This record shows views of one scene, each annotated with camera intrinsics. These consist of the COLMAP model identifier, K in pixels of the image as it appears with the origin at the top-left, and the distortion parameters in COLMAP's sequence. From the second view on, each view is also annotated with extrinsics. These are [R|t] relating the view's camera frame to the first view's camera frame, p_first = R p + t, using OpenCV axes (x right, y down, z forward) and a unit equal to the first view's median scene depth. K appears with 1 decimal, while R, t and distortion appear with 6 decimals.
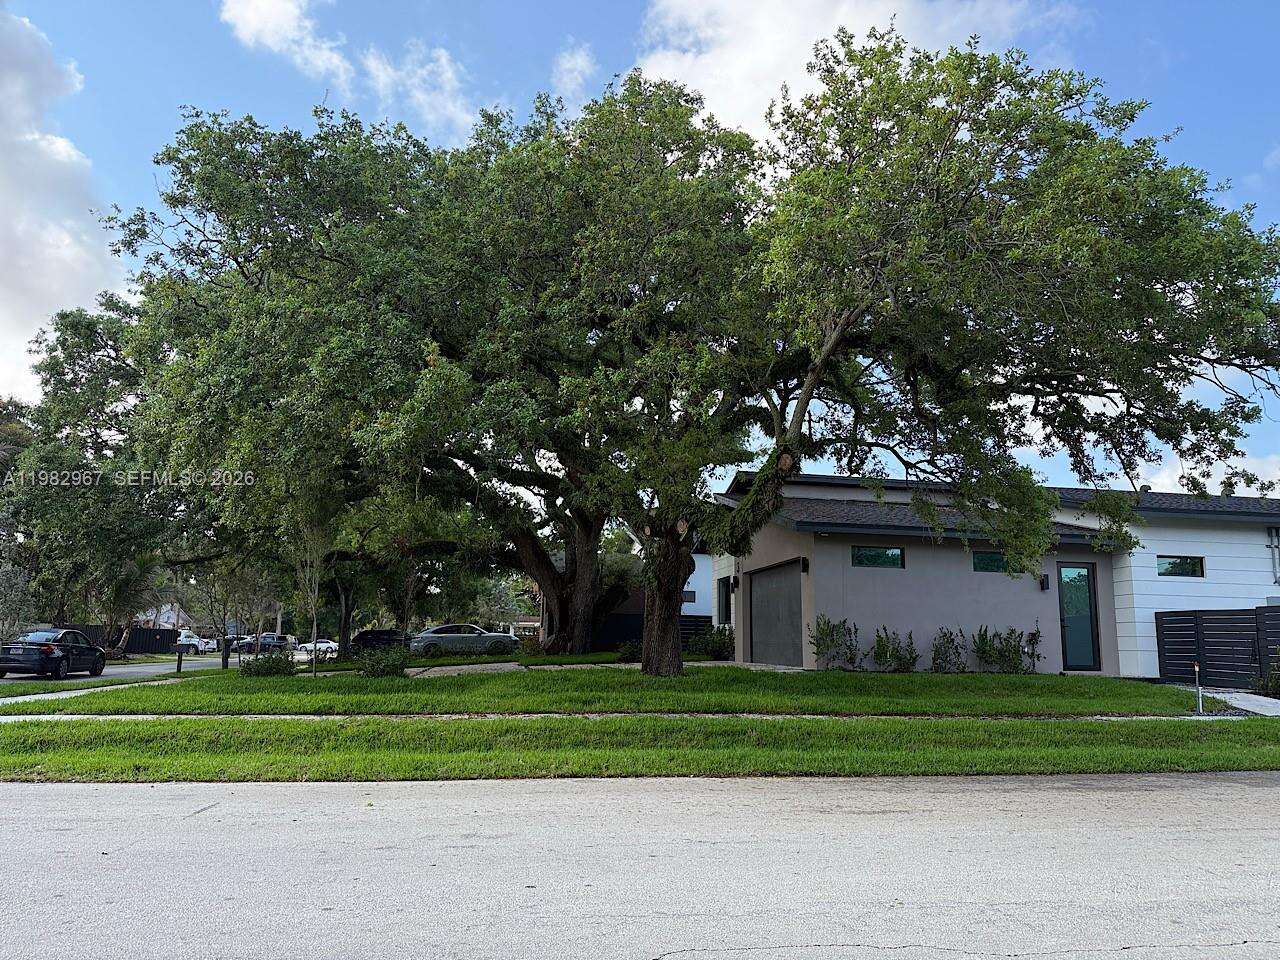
lens RADIAL K [[898.7, 0, 640.4], [0, 898.7, 483.2], [0, 0, 1]] dist [0.063561, -0.076576]
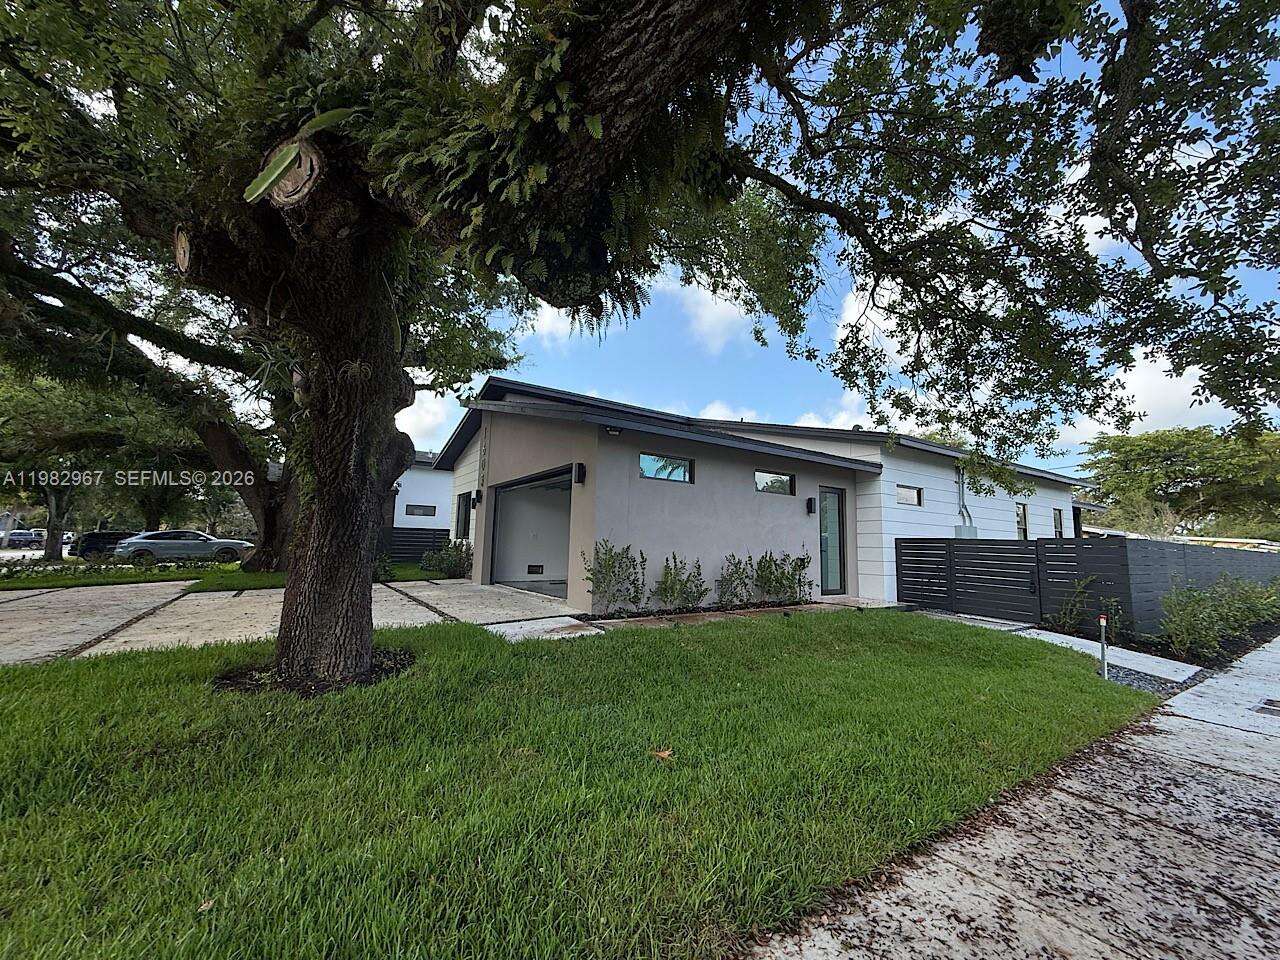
lens RADIAL K [[517.3, 0, 630.2], [0, 517.3, 477.8], [0, 0, 1]] dist [-0.000159, -0.000468]
pose [[0.917589, 0.056863, 0.393443, 0.049802], [-0.078863, 0.996084, 0.039963, 0.072860], [-0.389630, -0.067697, 0.918480, 0.578100]]
